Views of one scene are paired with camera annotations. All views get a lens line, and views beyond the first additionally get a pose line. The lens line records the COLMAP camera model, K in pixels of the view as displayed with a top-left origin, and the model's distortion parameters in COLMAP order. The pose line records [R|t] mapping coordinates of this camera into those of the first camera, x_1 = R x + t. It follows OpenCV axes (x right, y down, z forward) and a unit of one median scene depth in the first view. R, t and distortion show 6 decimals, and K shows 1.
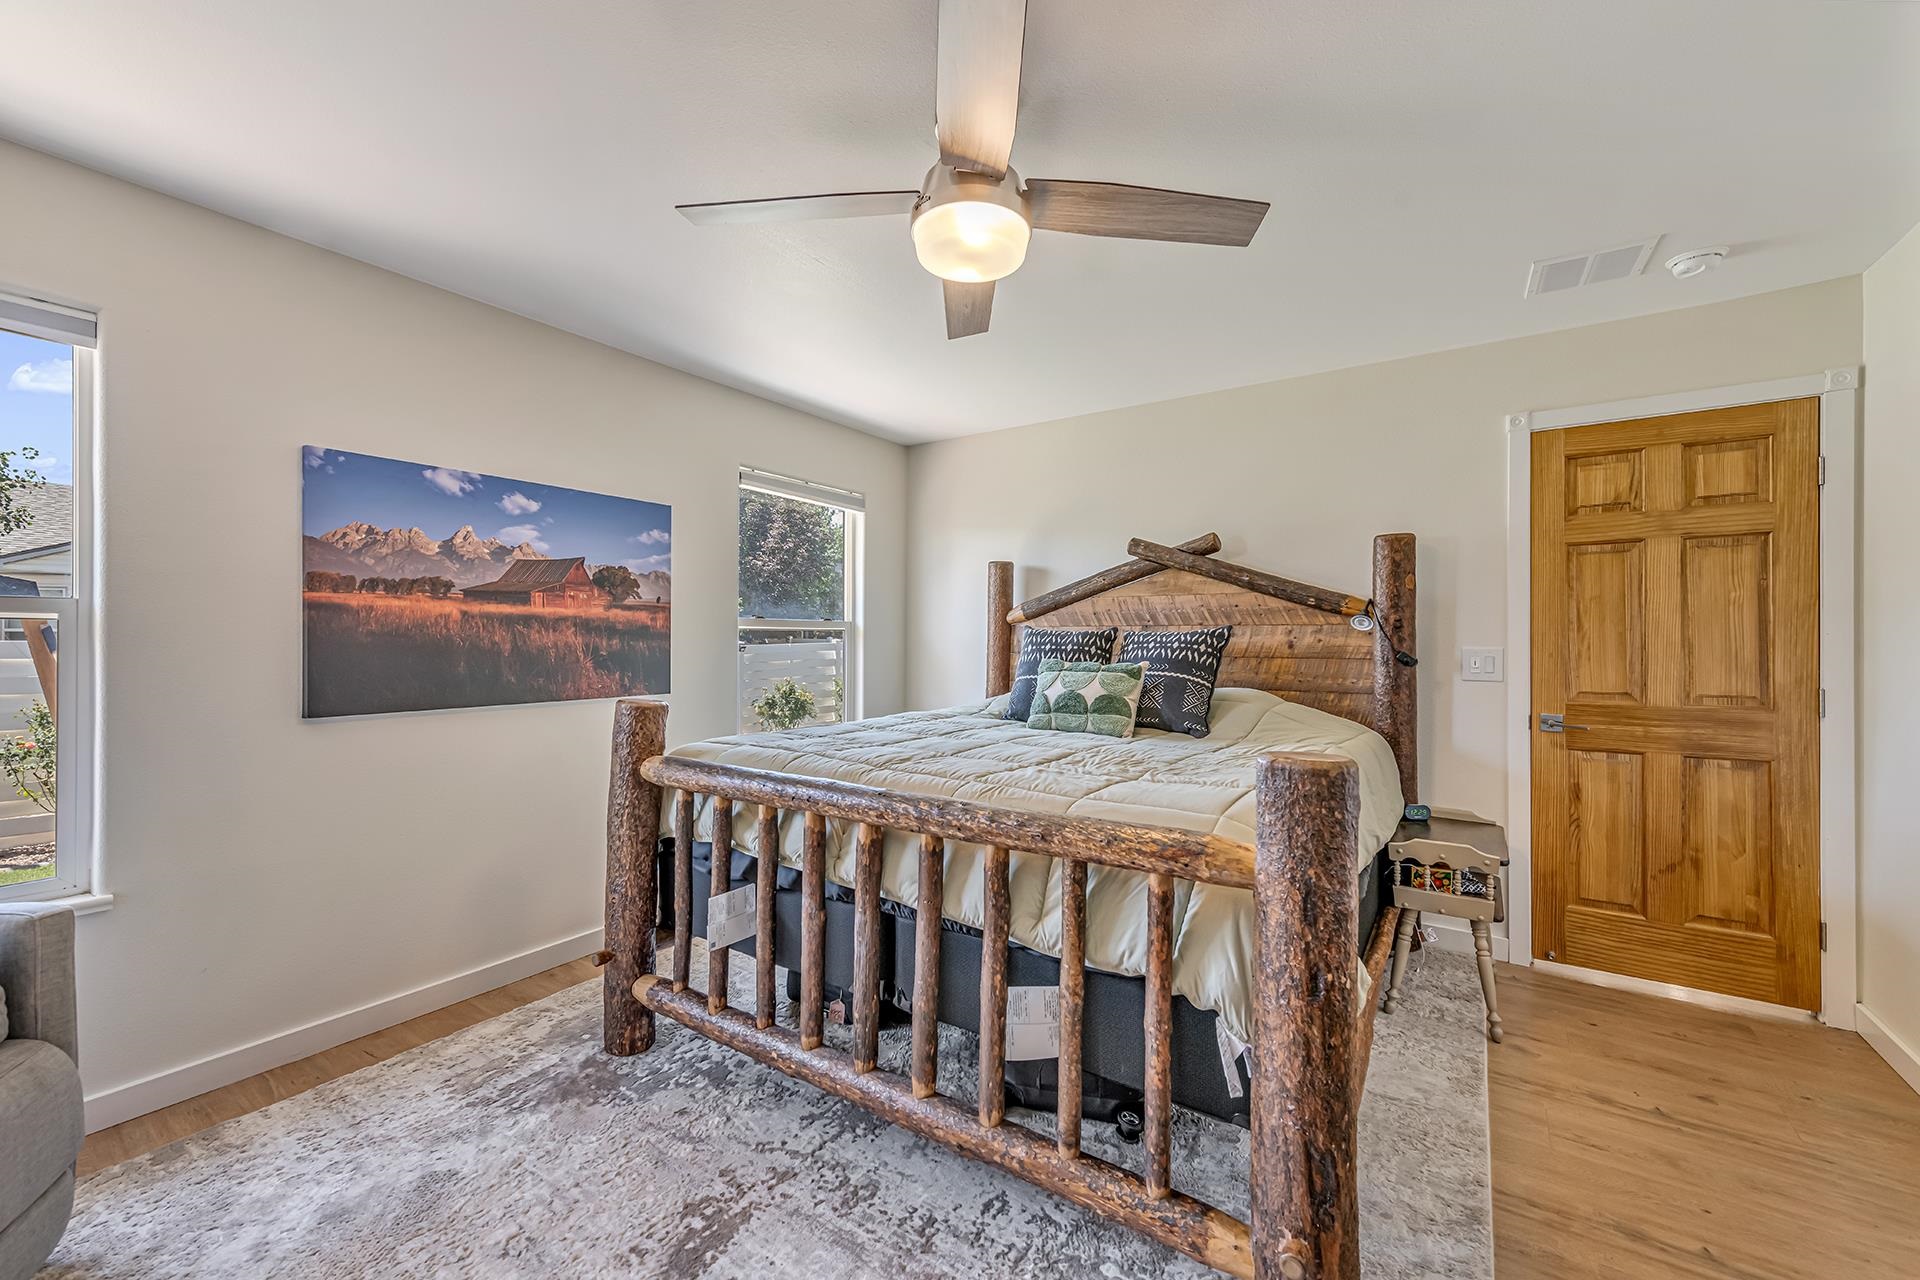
lens RADIAL K [[763.3, 0, 962.0], [0, 763.3, 633.6], [0, 0, 1]] dist [0.016113, -0.001728]
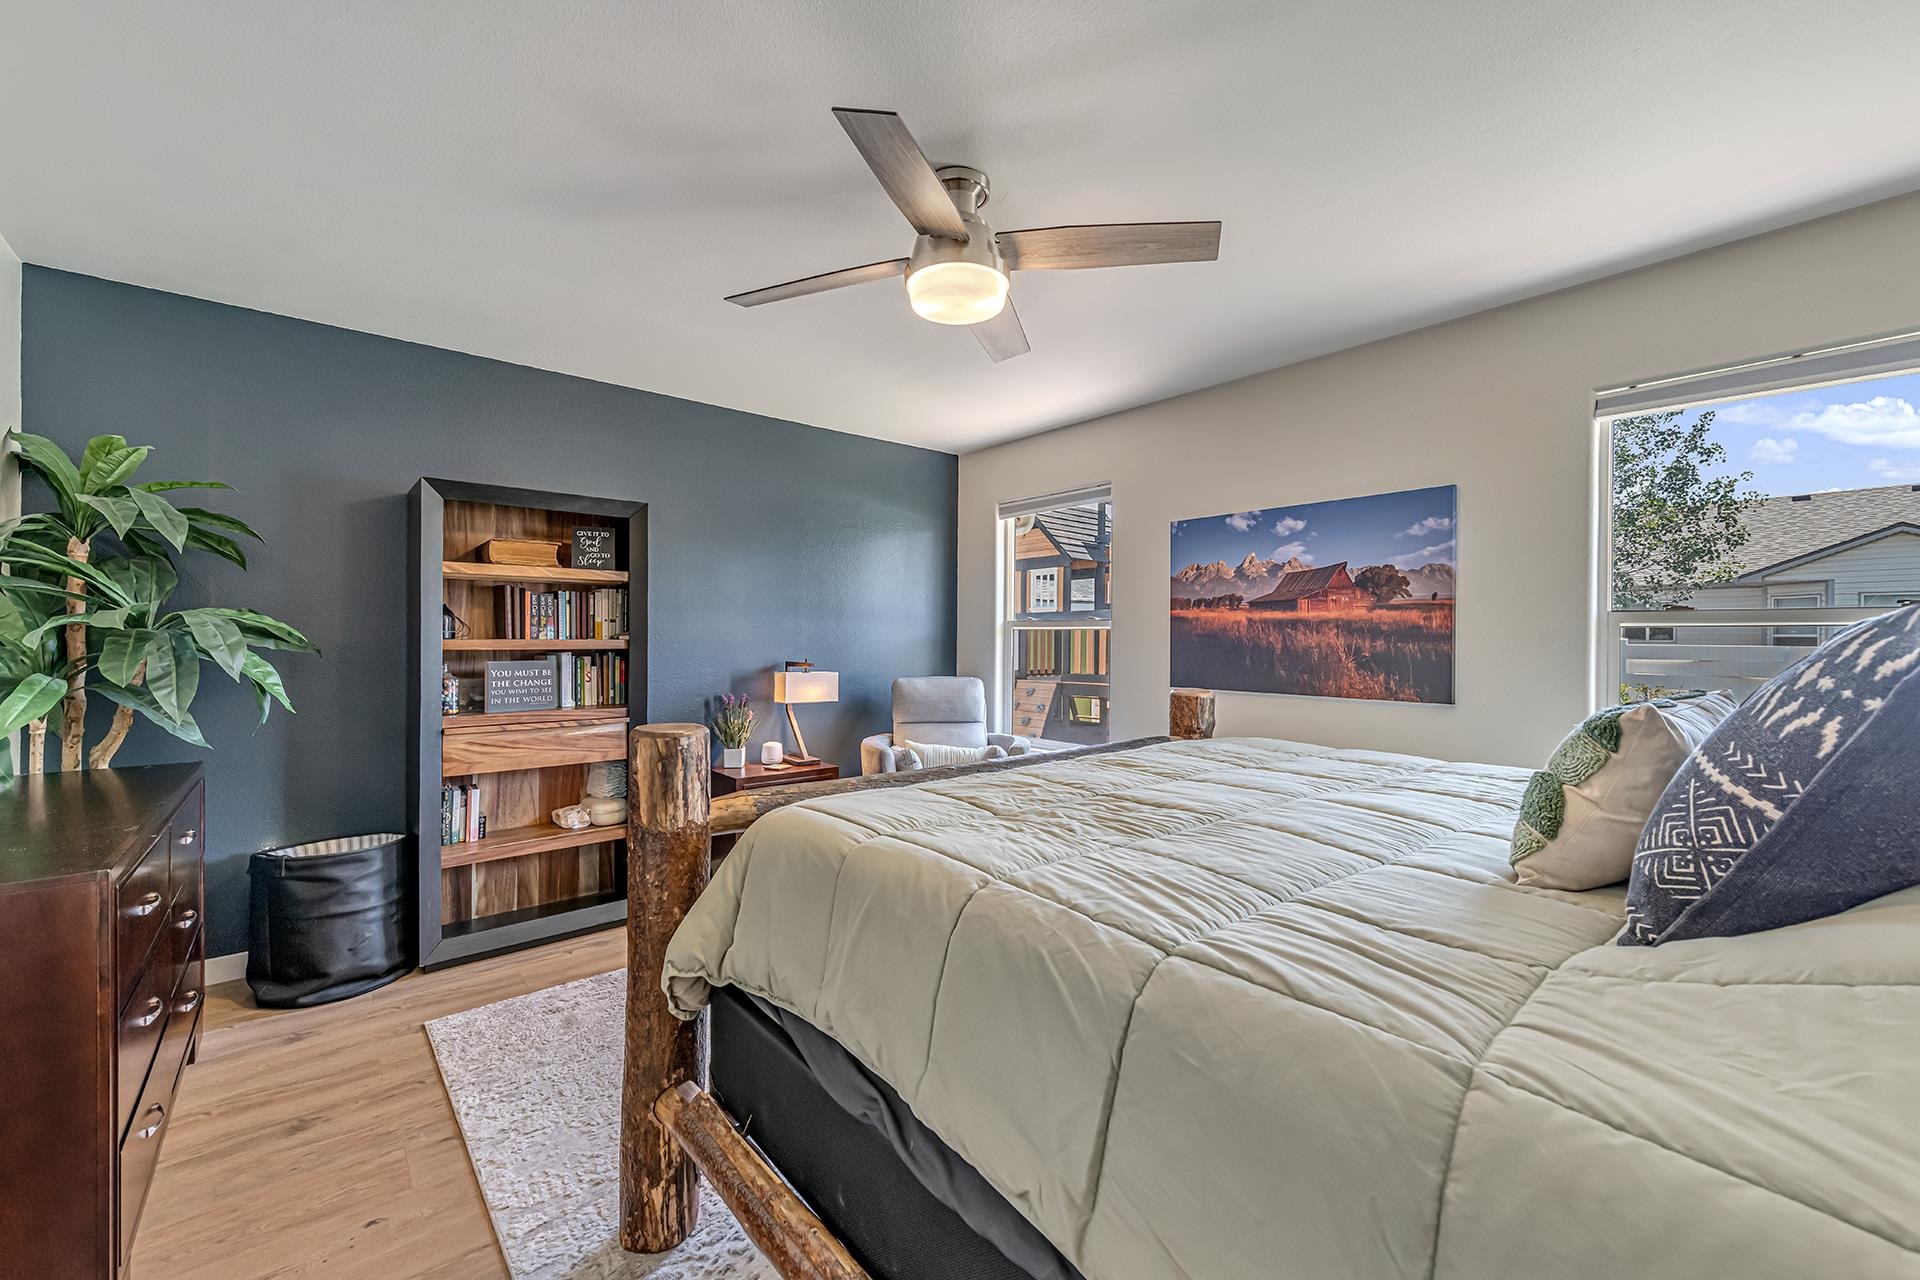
lens RADIAL K [[763.3, 0, 961.0], [0, 763.3, 641.9], [0, 0, 1]] dist [0.016113, -0.001728]
pose [[-0.274984, 0.002625, -0.961445, 0.698583], [-0.001828, 0.999993, 0.003253, 0.007461], [0.961447, 0.002652, -0.274977, 0.832303]]
